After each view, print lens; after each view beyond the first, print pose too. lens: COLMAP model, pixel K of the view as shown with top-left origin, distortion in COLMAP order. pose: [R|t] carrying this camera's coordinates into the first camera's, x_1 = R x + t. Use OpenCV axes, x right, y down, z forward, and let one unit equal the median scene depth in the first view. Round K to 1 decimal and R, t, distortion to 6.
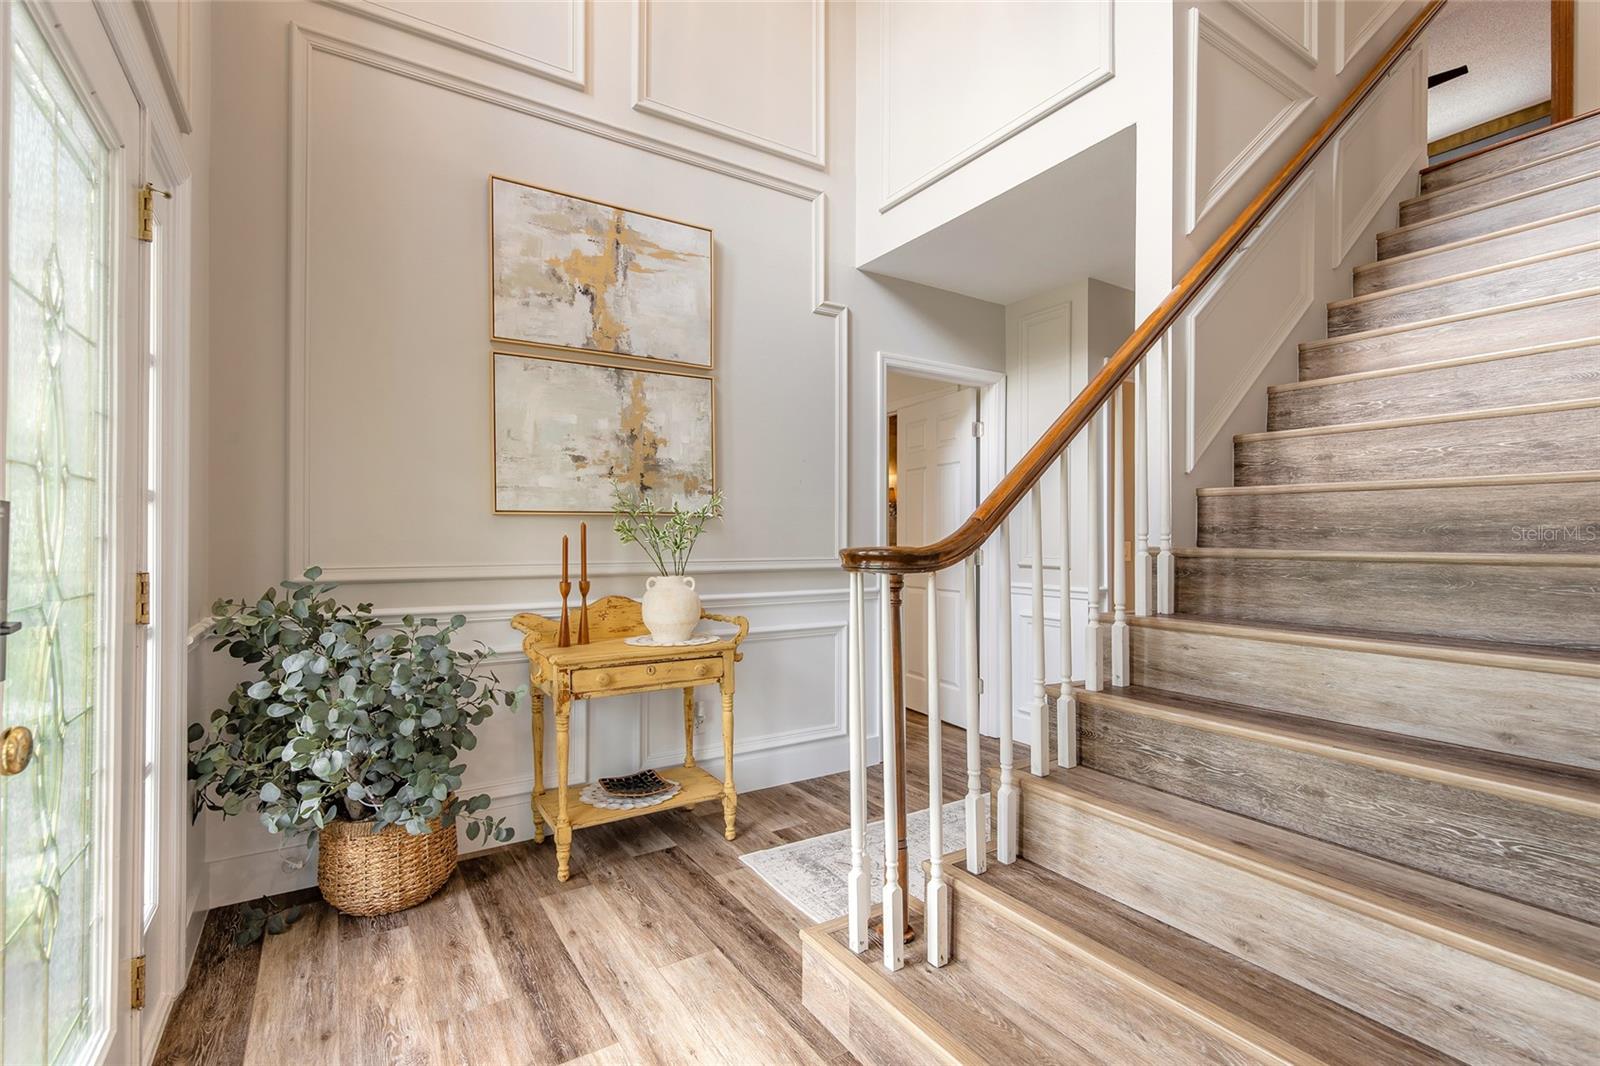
lens RADIAL K [[723.8, 0, 795.4], [0, 723.8, 534.0], [0, 0, 1]] dist [0.015649, -0.000342]
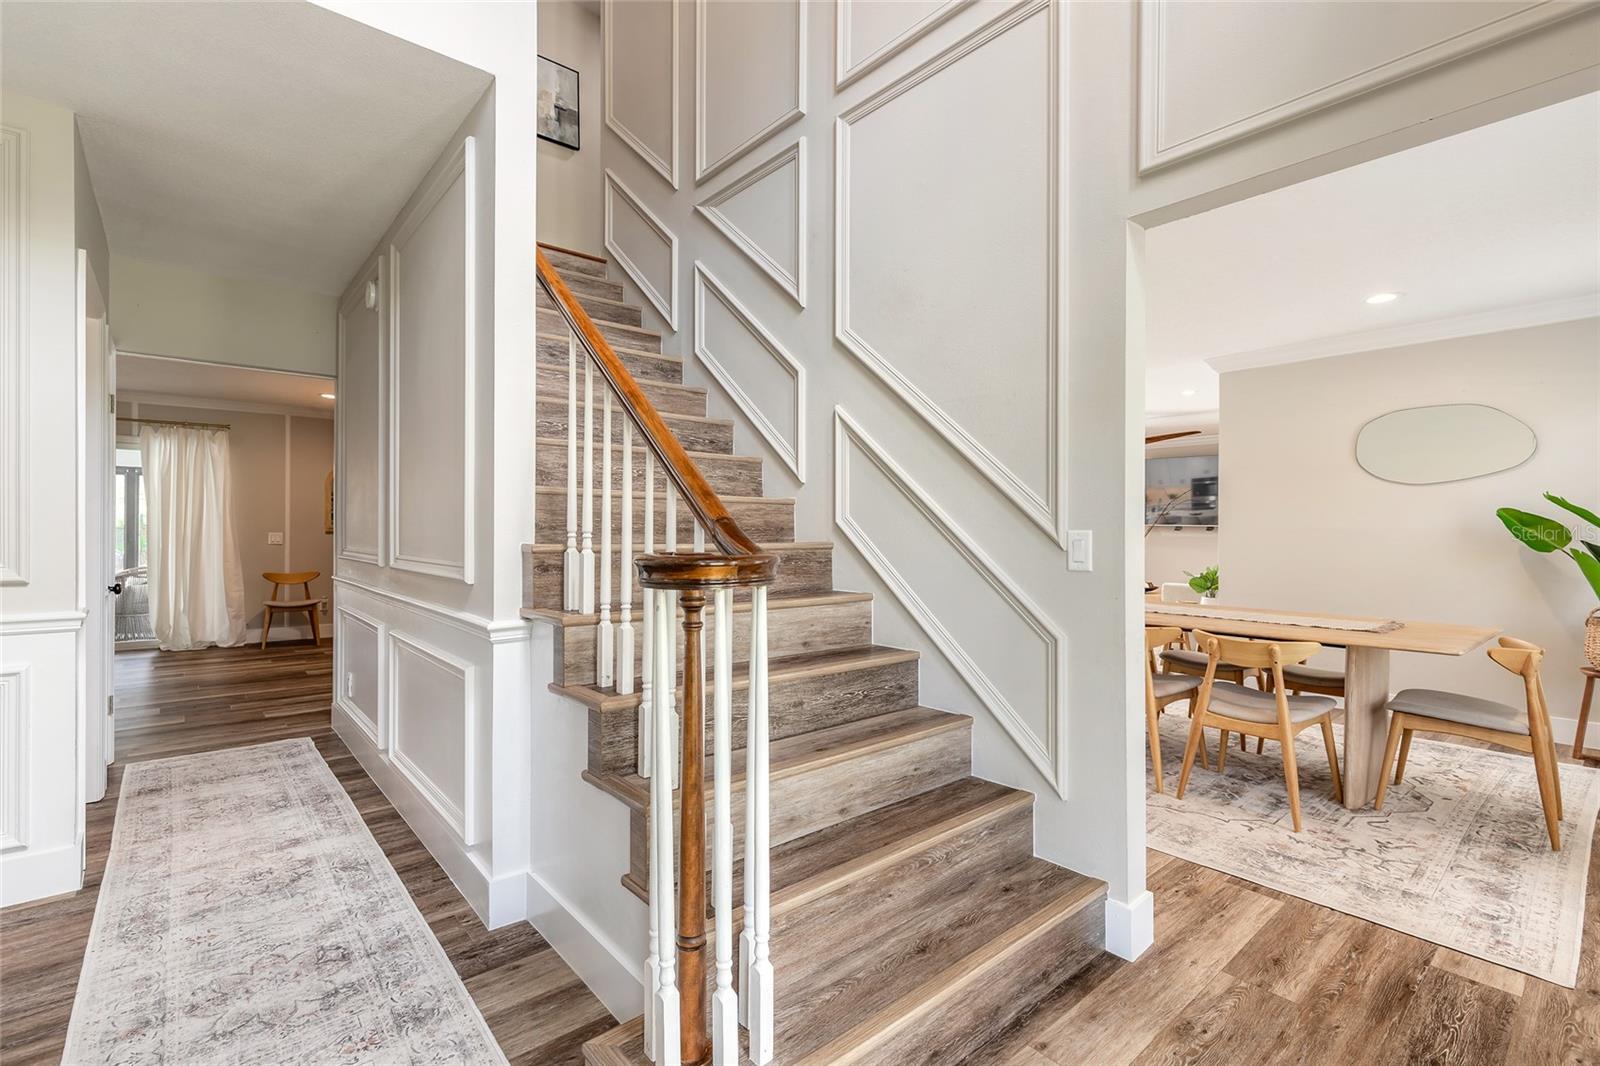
lens RADIAL K [[723.8, 0, 796.0], [0, 723.8, 528.4], [0, 0, 1]] dist [0.015649, -0.000342]
pose [[-0.130702, -0.000721, 0.991421, -0.820316], [-0.009527, 0.999954, -0.000529, -0.009993], [-0.991376, -0.009514, -0.130703, 1.276845]]
